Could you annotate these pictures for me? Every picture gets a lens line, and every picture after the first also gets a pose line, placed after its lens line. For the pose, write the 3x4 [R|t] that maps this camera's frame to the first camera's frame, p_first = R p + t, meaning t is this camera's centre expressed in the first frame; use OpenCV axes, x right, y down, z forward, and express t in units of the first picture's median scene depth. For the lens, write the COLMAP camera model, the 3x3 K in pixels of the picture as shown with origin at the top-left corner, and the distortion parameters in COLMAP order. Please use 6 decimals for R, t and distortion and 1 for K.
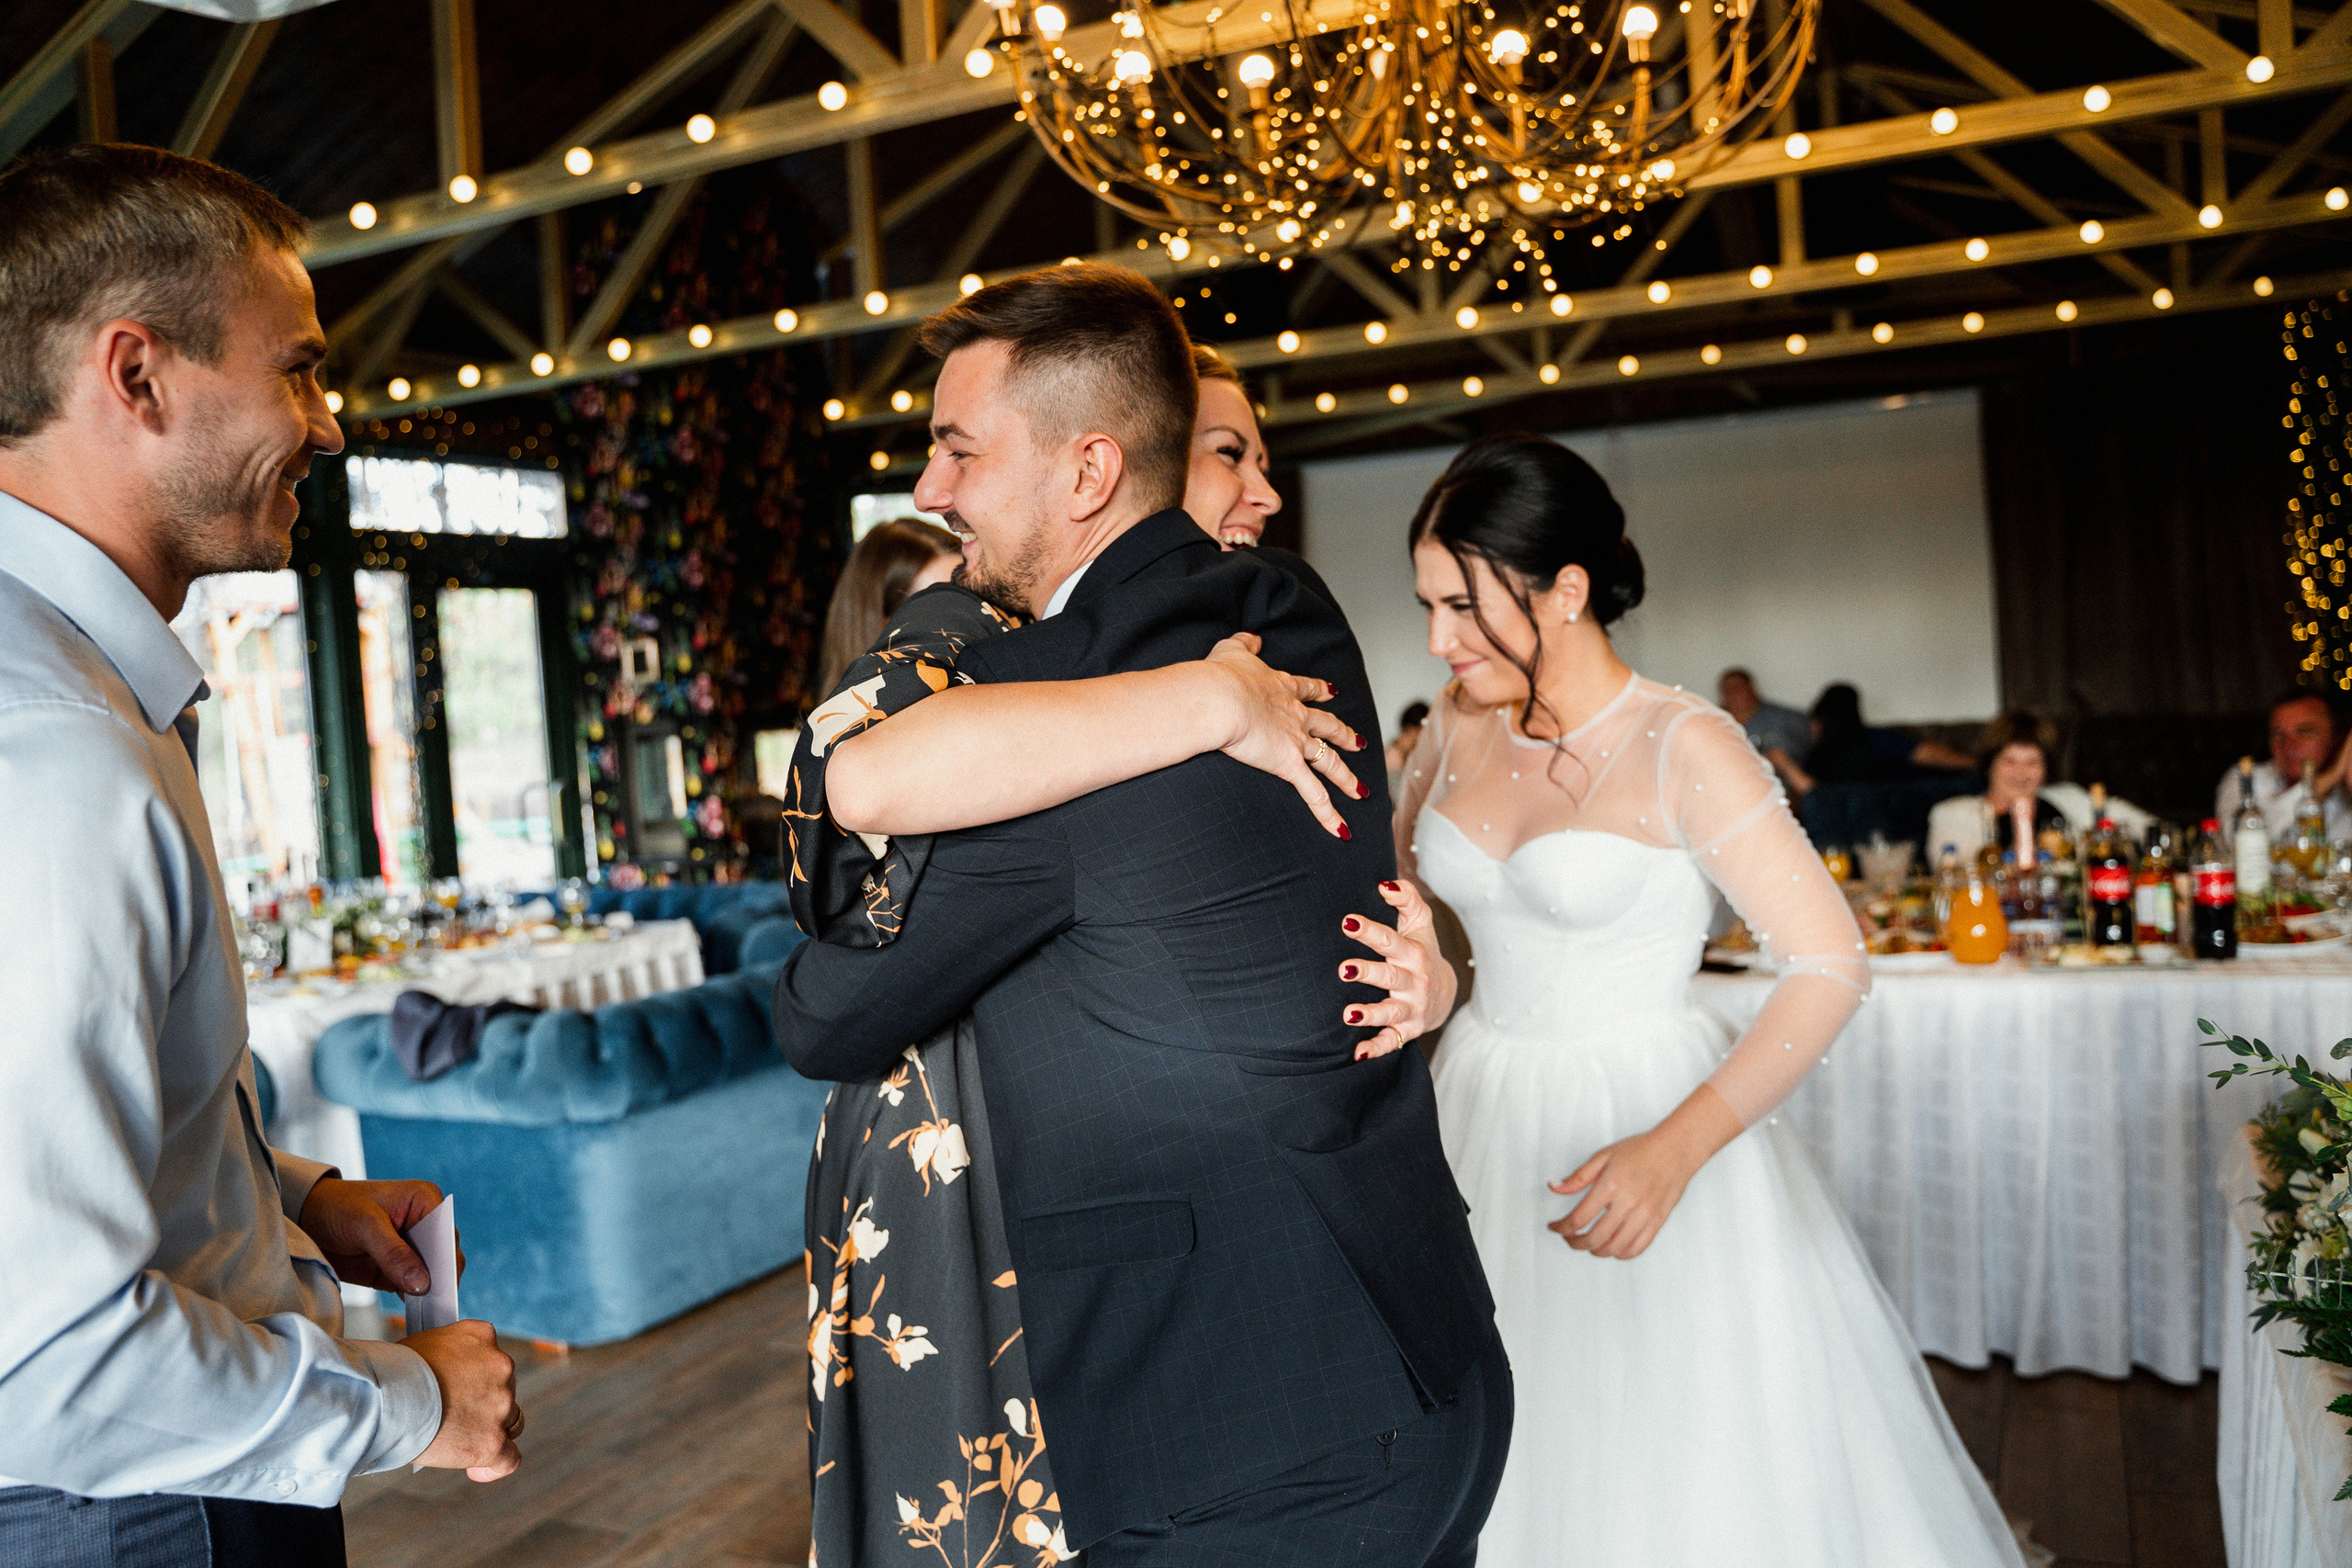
lens RADIAL K [[1883.7, 0, 1175.0], [0, 1883.7, 795.6], [0, 0, 1]] dist [-0.047081, -0.004122]
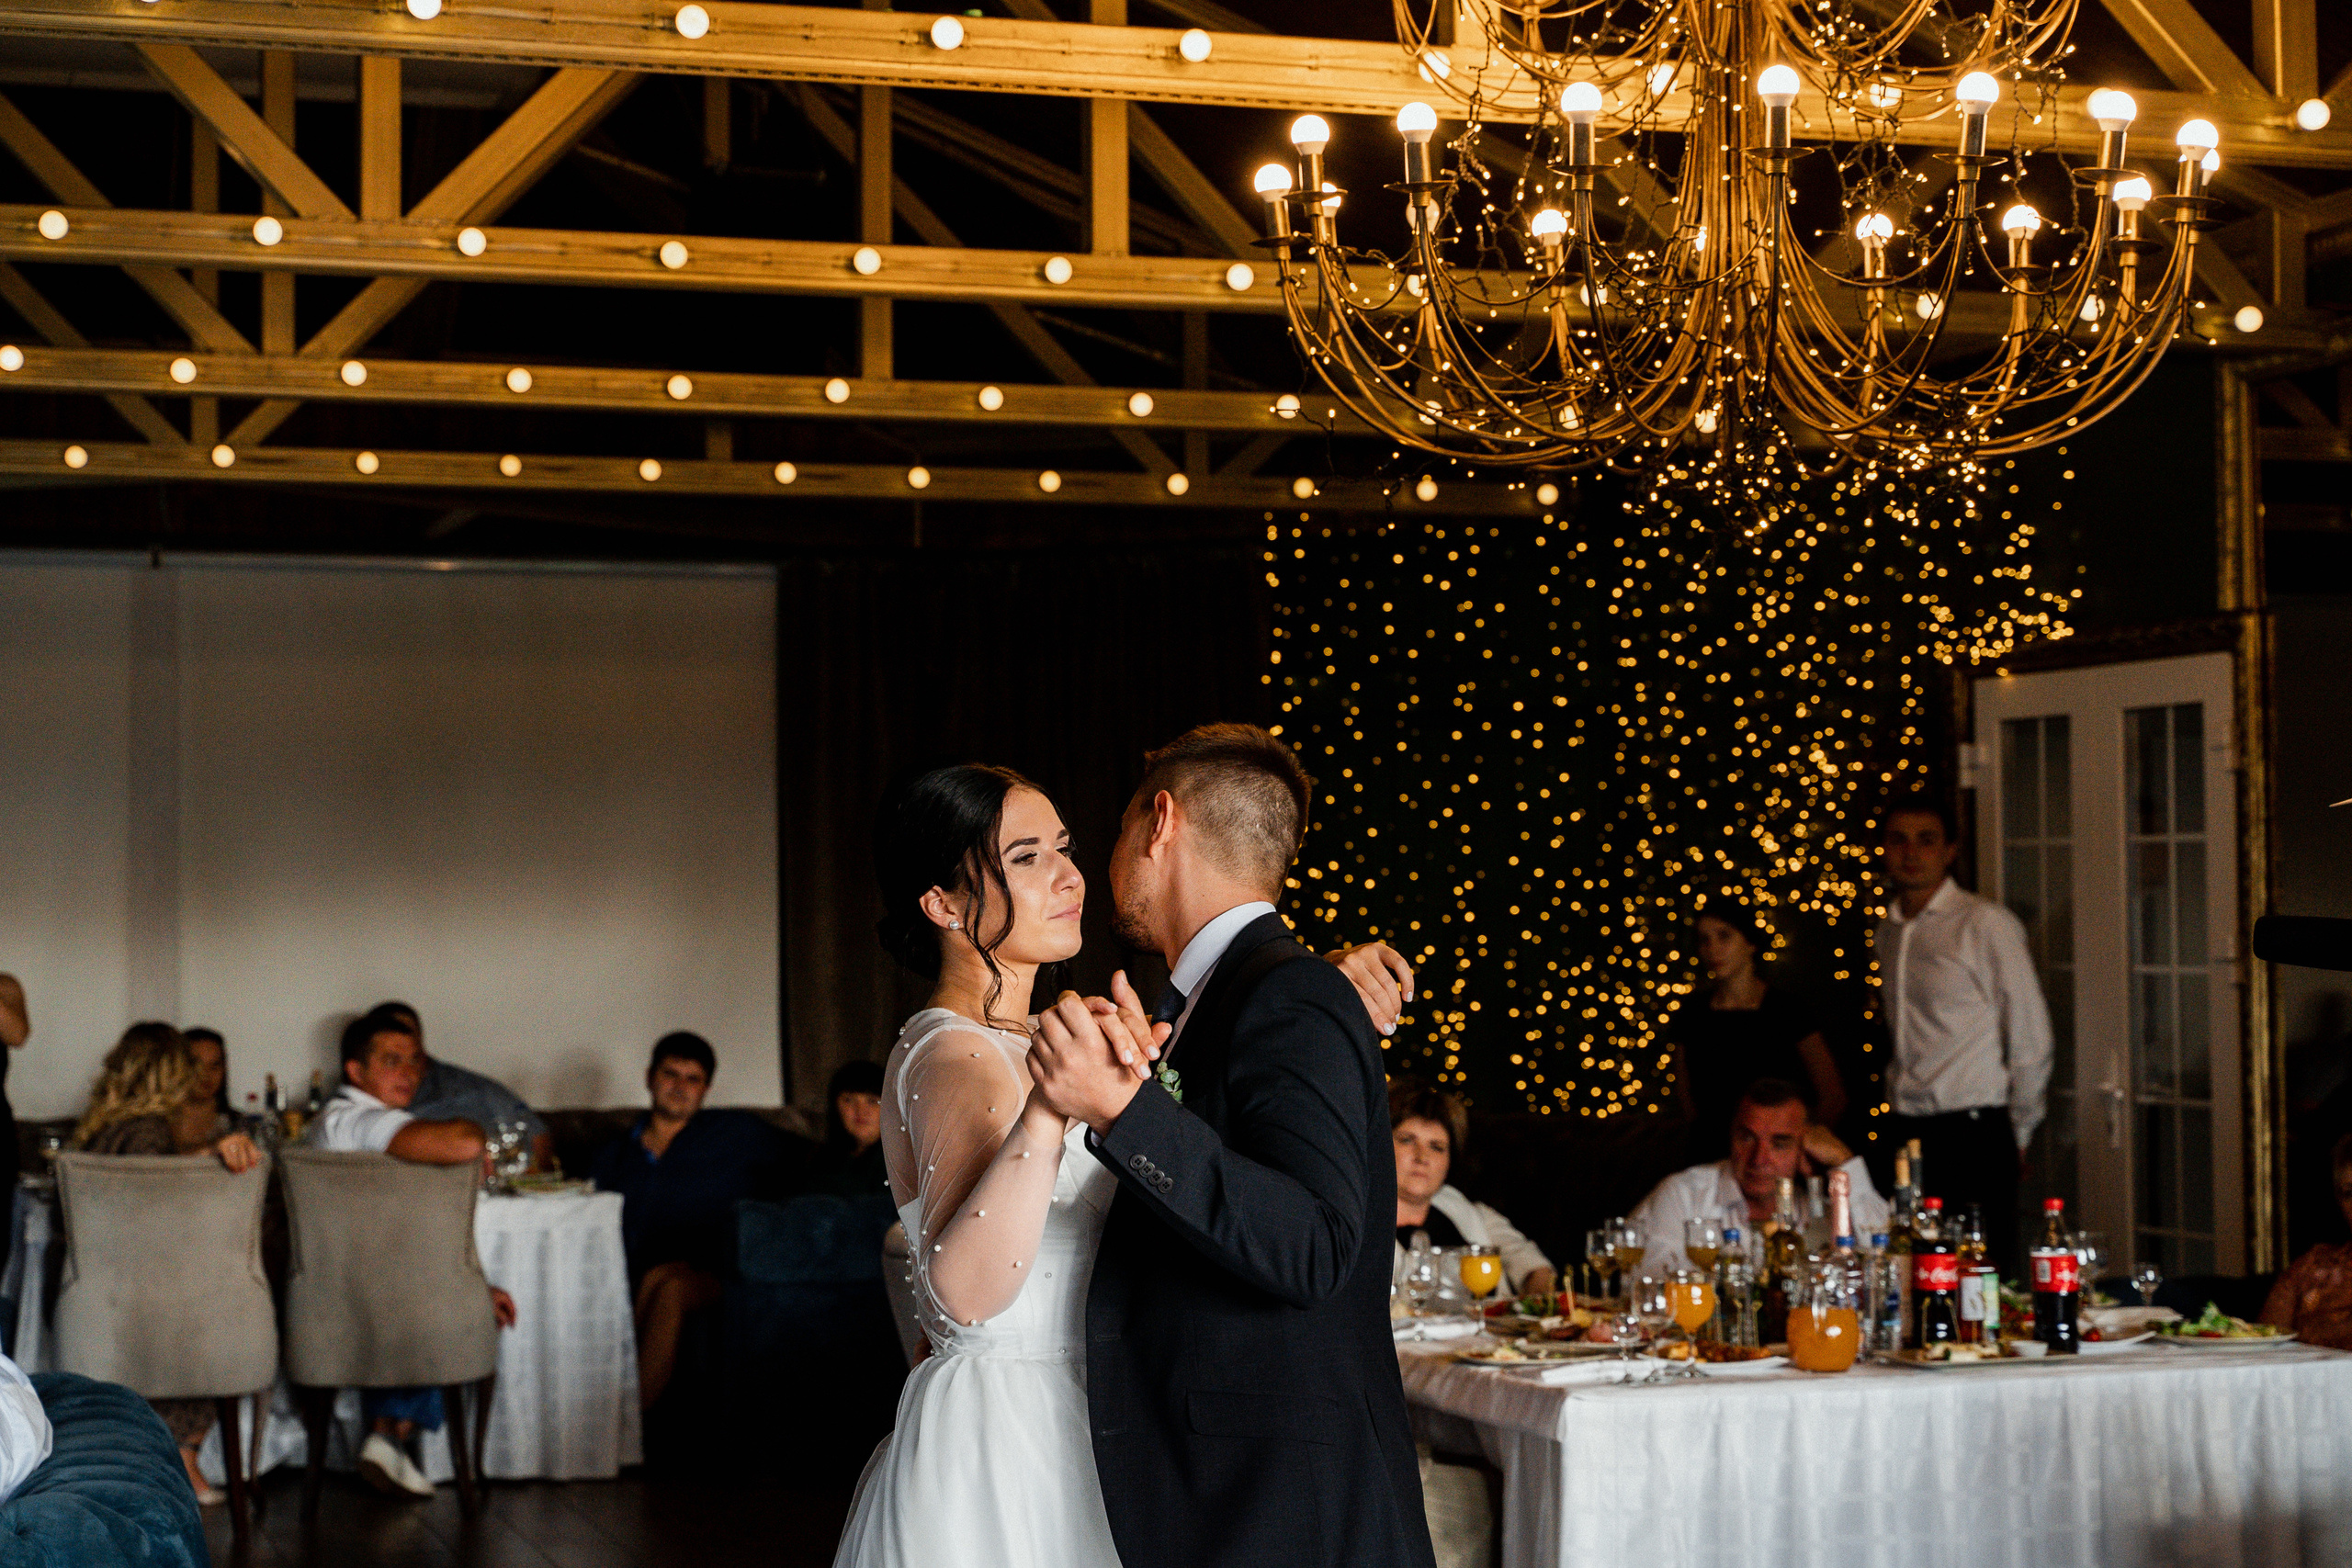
lens RADIAL K [[4127.3, 0, 1176.1], [0, 4127.3, 733.9], [0, 0, 1]] dist [0.105335, 0.000000]
pose [[0.729420, 0.096849, 0.677175, -0.573721], [-0.002230, 0.990258, -0.139224, 0.036482], [-0.684062, 0.100043, 0.722530, -0.089938]]
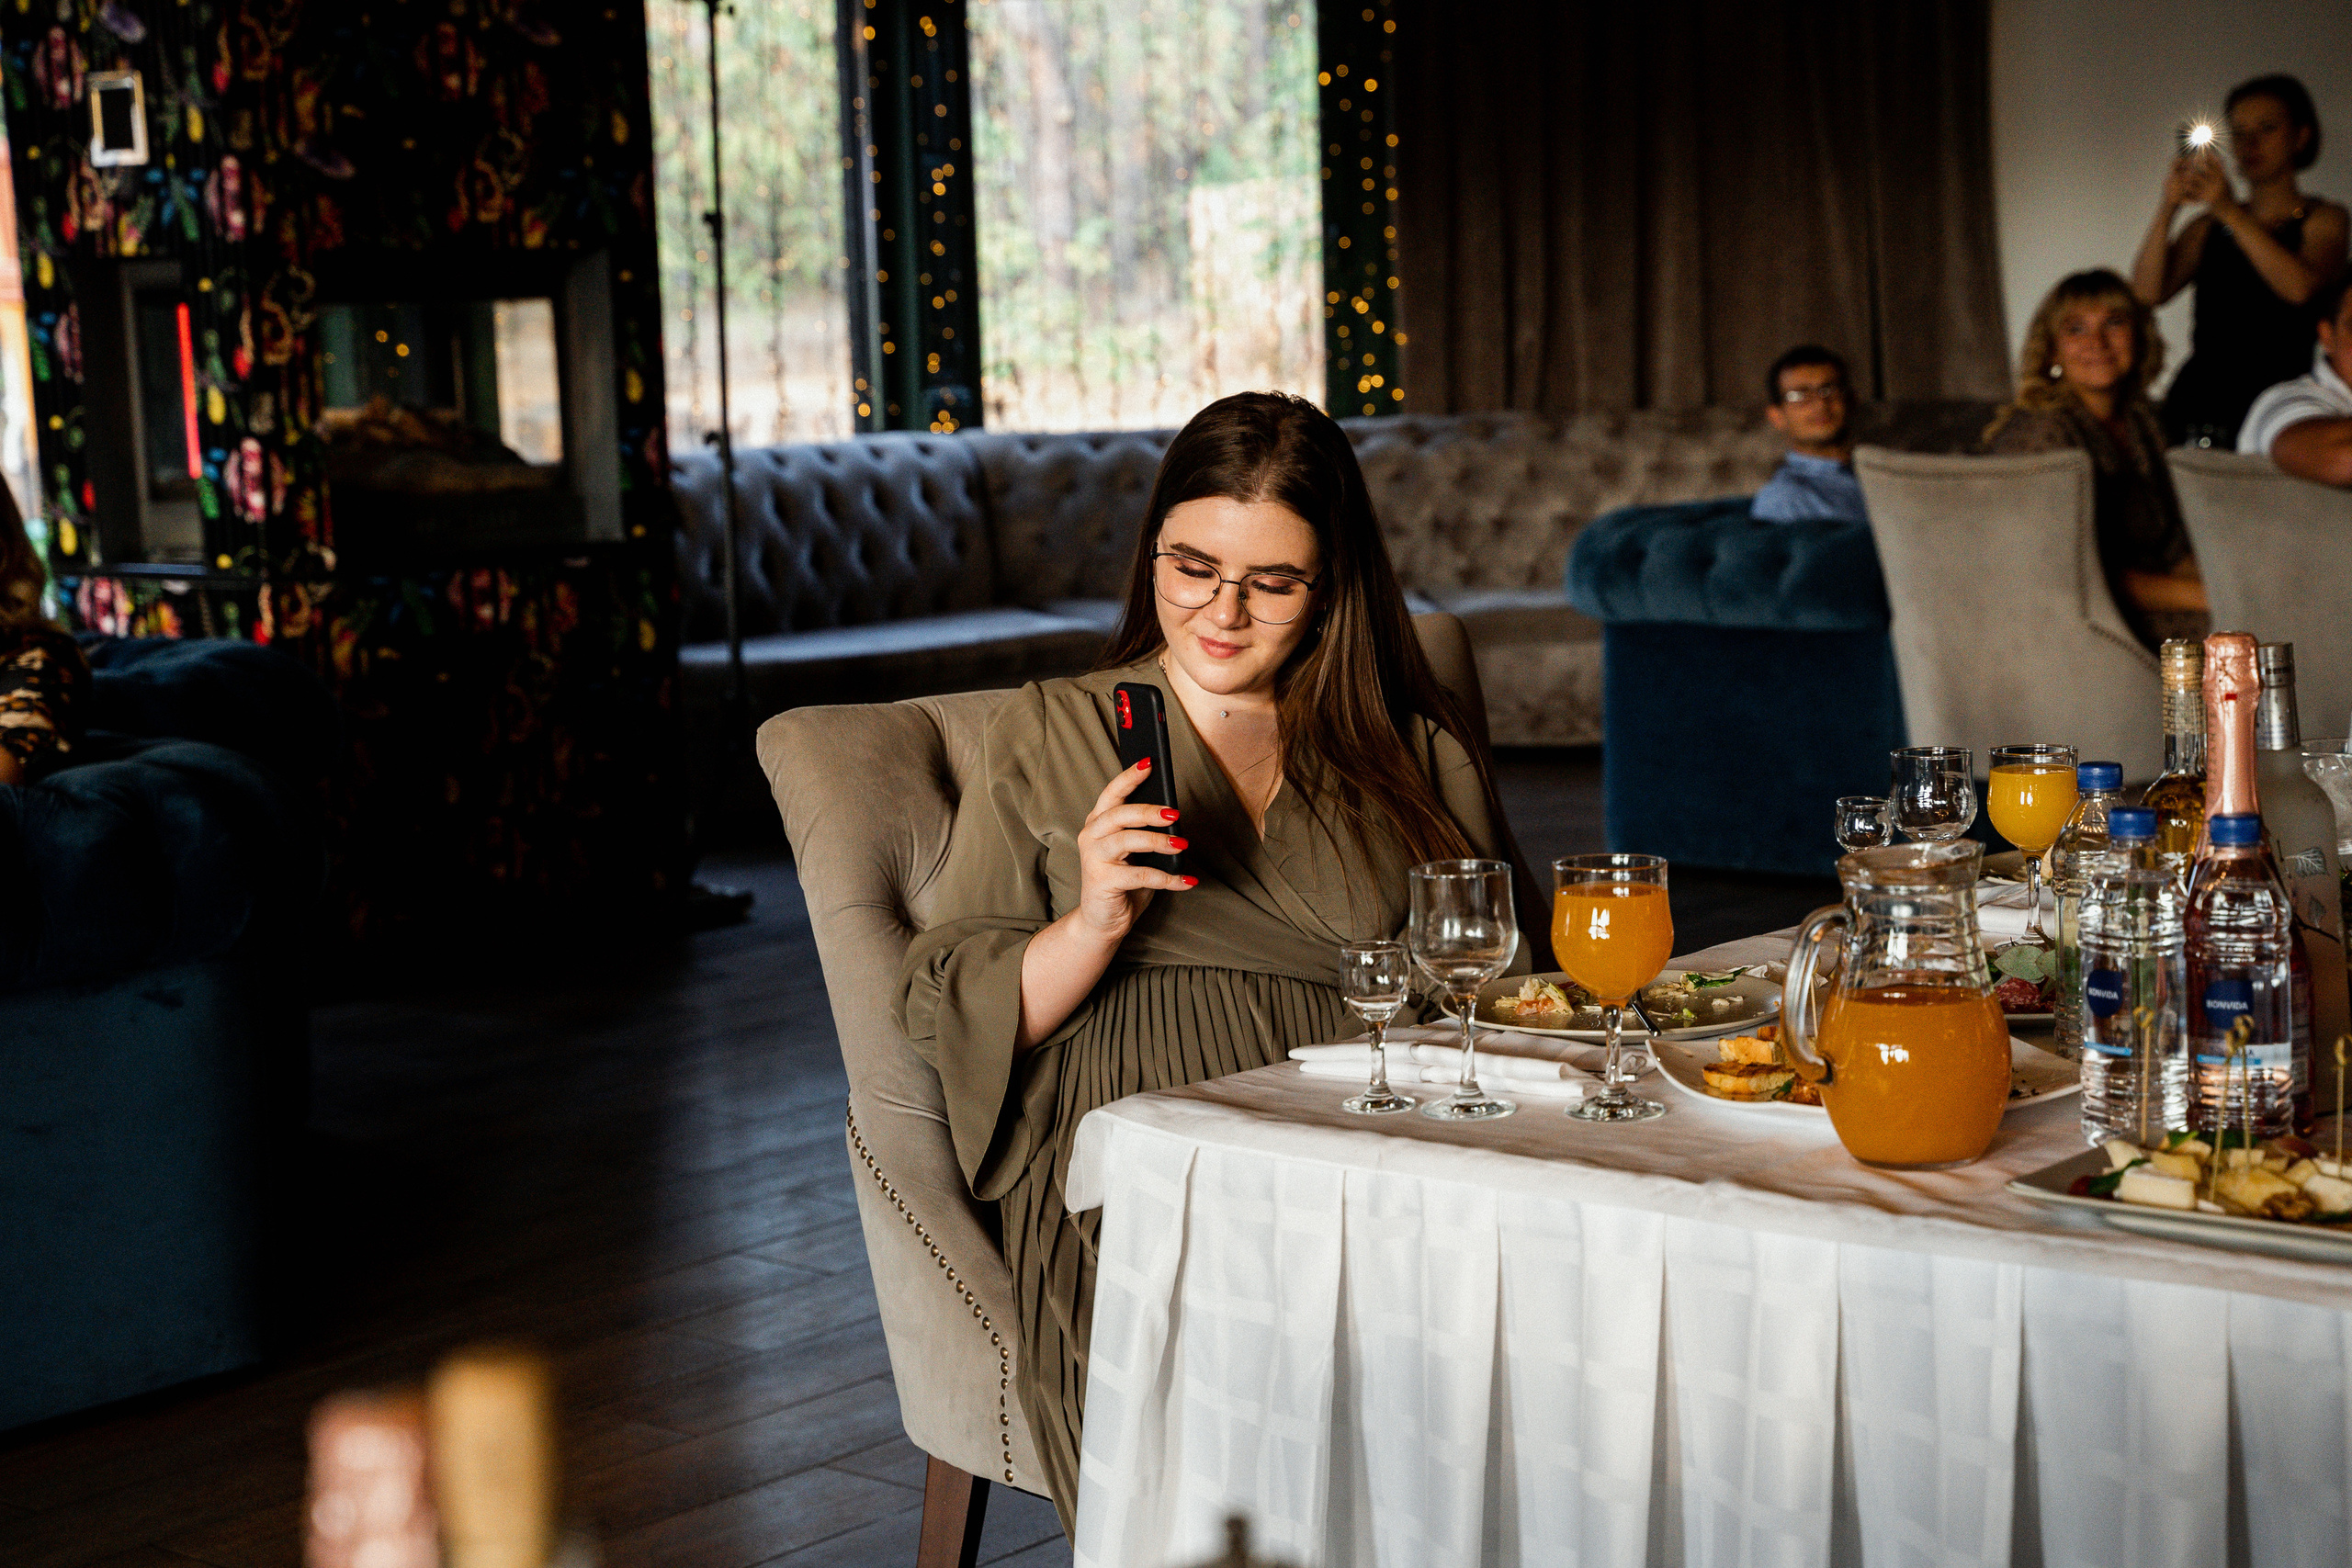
lens RADIAL K [[3954.0, 0, 1190.7], [0, 3954.0, 766.6], [0, 0, 1]] dist [0.198810, 0.000000]
pose [[0.961035, 0.072947, -0.266628, 0.253831], [-0.052668, 0.995203, 0.082440, -0.012649], [0.271363, -0.065185, 0.960267, 0.171377]]
